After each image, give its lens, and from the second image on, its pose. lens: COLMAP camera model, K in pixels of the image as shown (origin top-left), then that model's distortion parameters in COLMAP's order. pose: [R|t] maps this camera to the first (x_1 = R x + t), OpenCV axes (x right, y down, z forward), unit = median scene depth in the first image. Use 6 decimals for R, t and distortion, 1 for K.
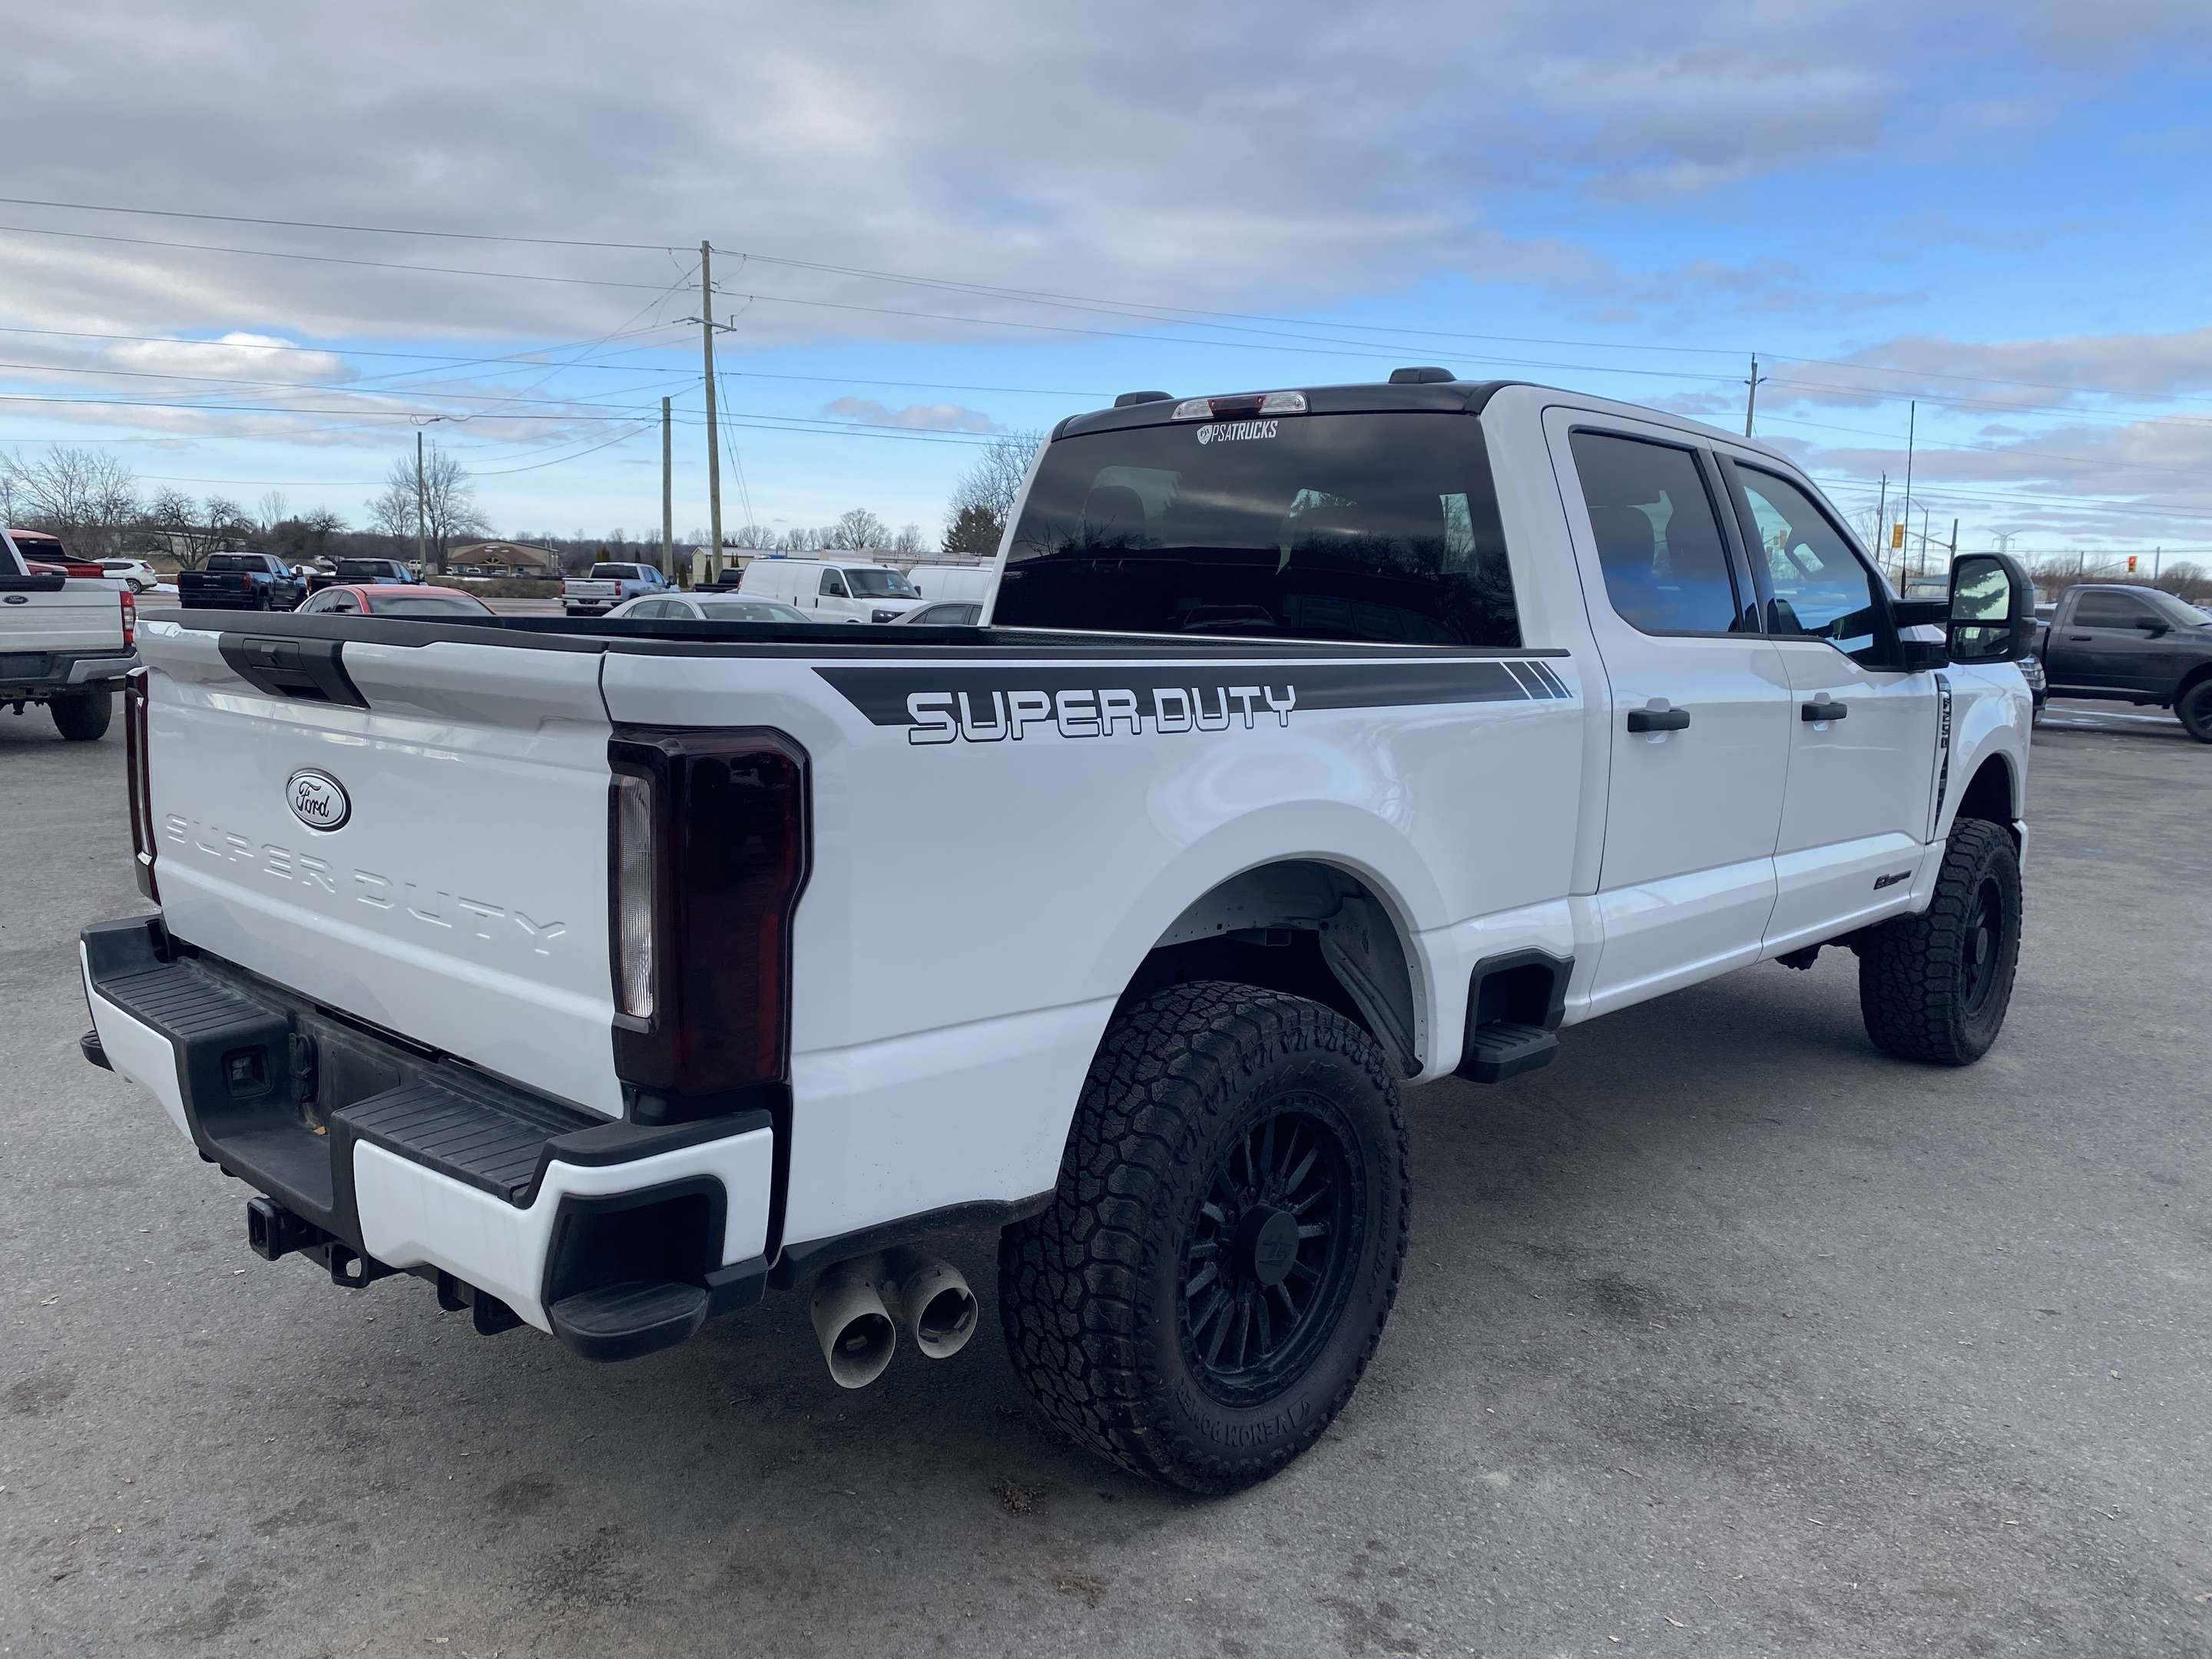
lens RADIAL K [[1676.9, 0, 1083.9], [0, 1676.9, 828.0], [0, 0, 1]] dist [0.012572, -0.002333]
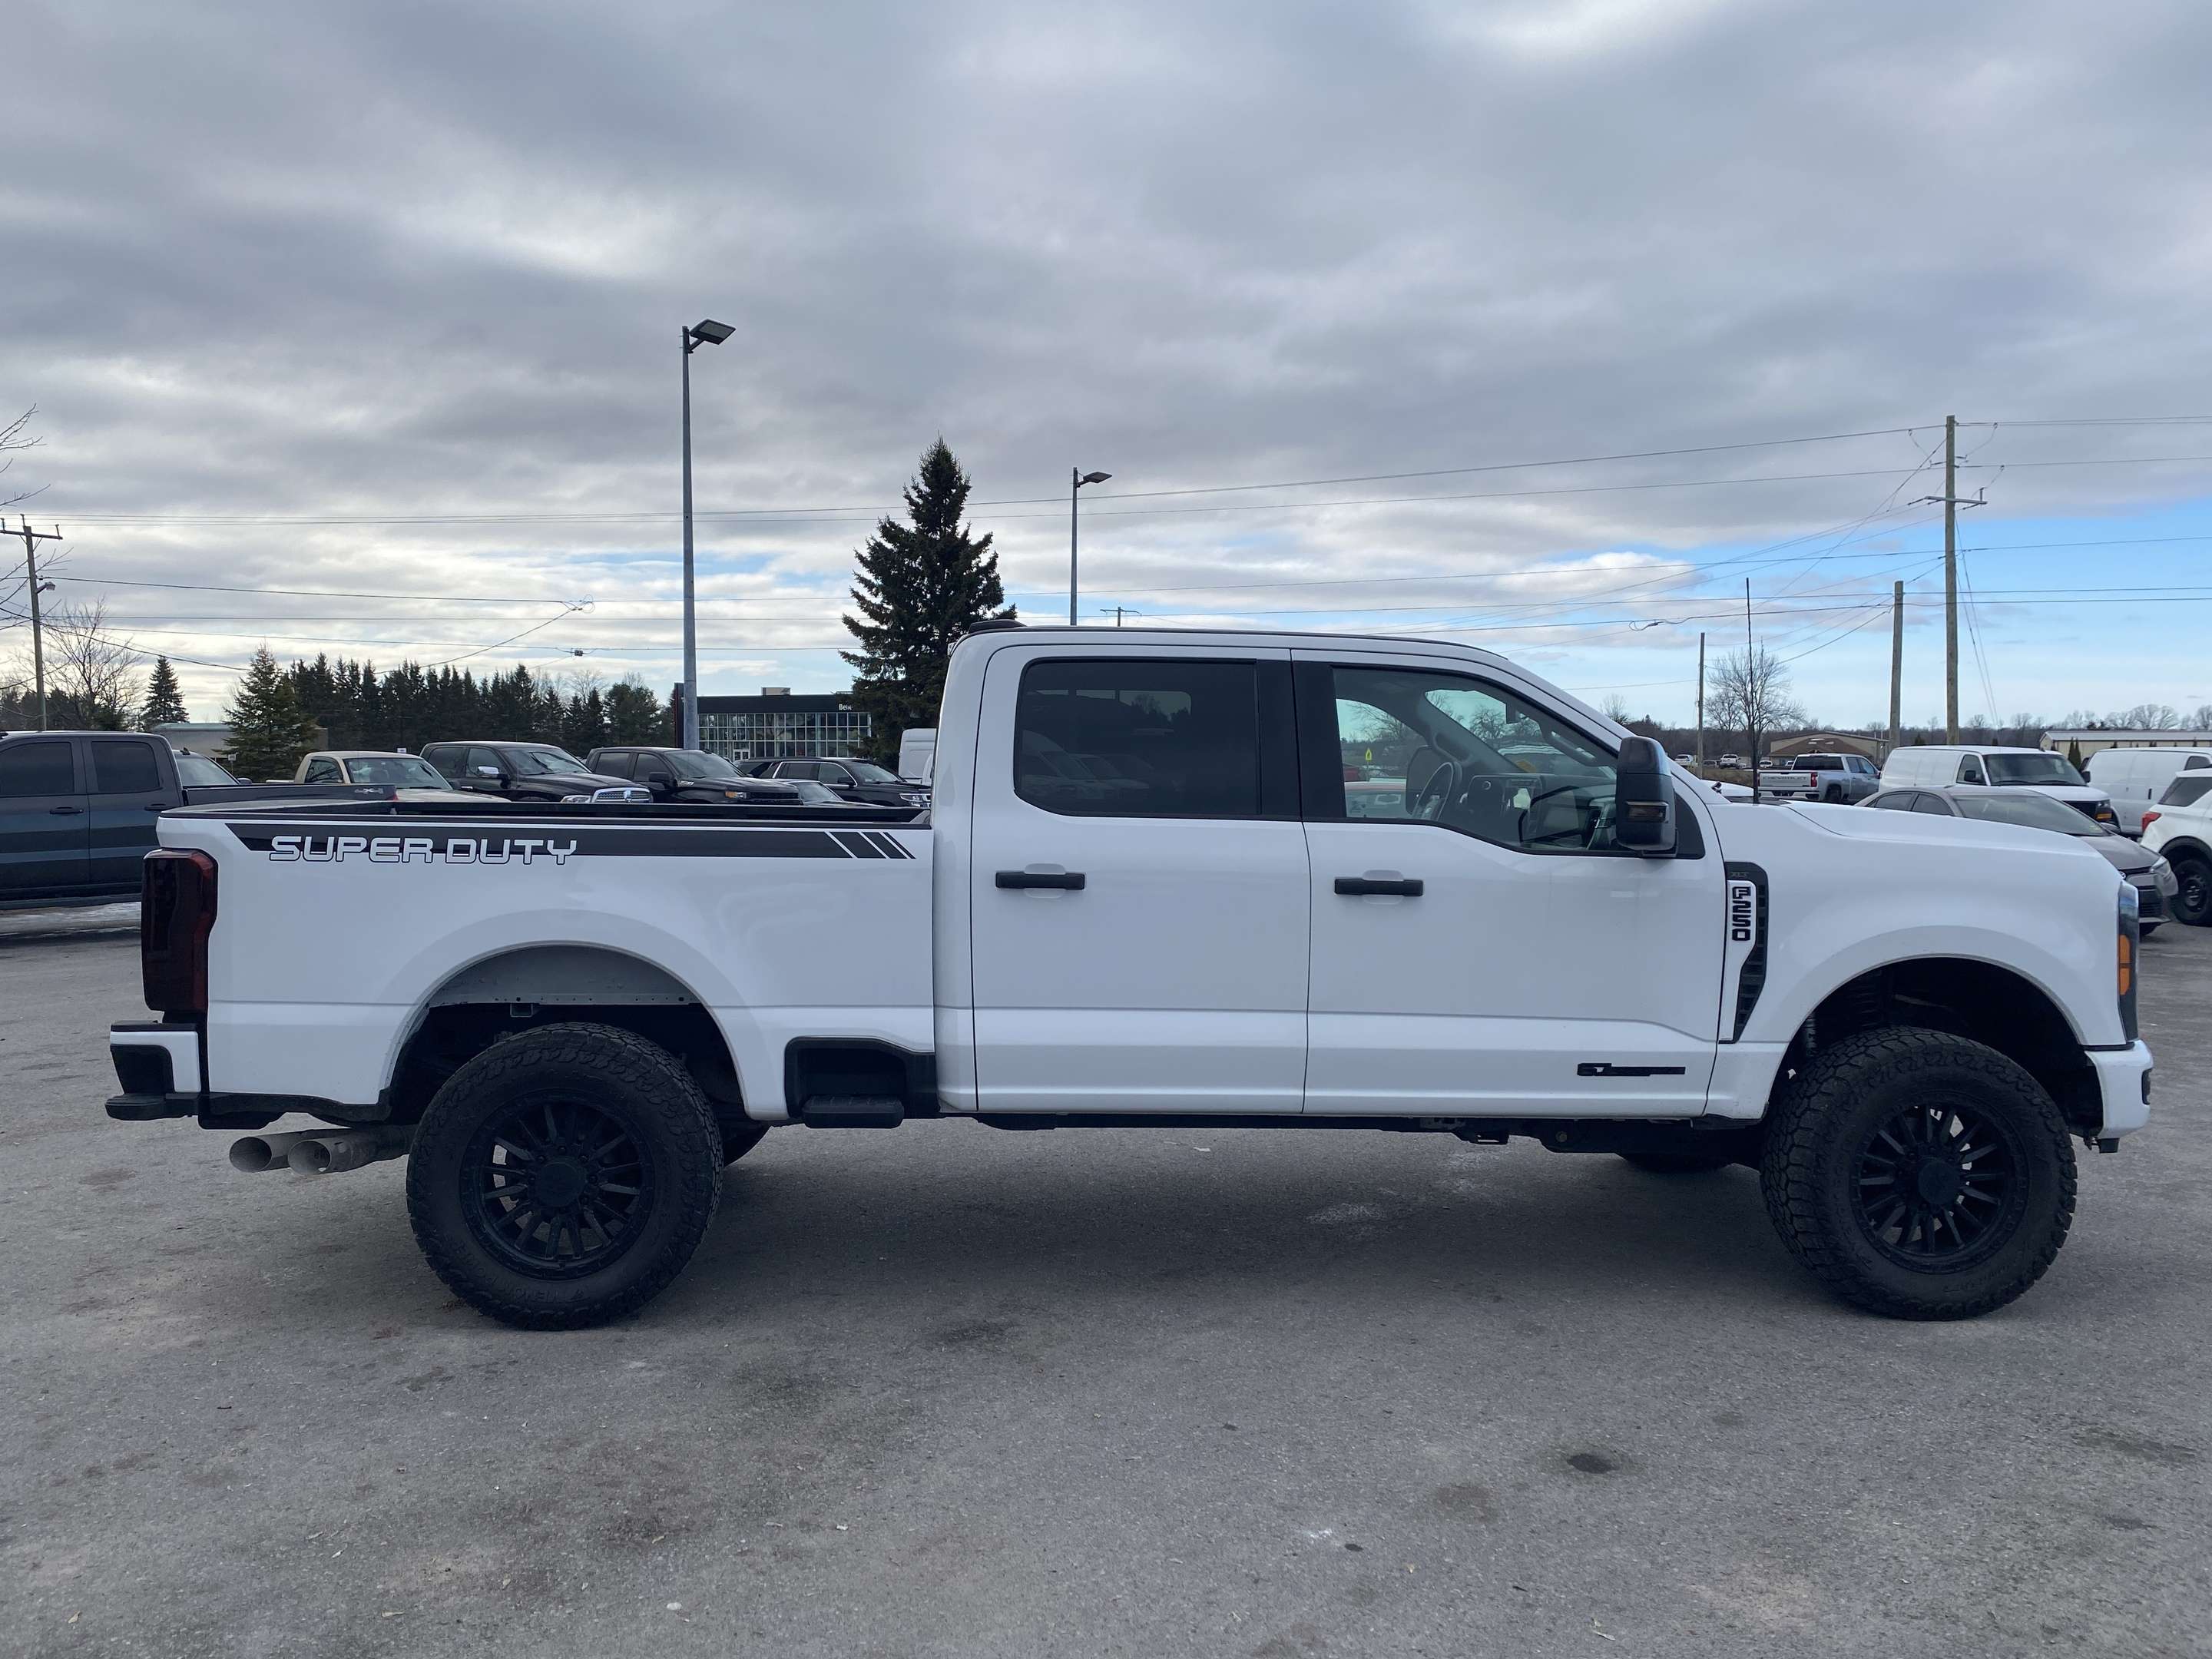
lens RADIAL K [[1676.9, 0, 1083.9], [0, 1676.9, 828.0], [0, 0, 1]] dist [0.012572, -0.002333]
pose [[0.728549, 0.007291, -0.684955, 1.759006], [-0.085185, 0.993145, -0.080036, -0.006790], [0.679676, 0.116658, 0.724176, 0.136079]]
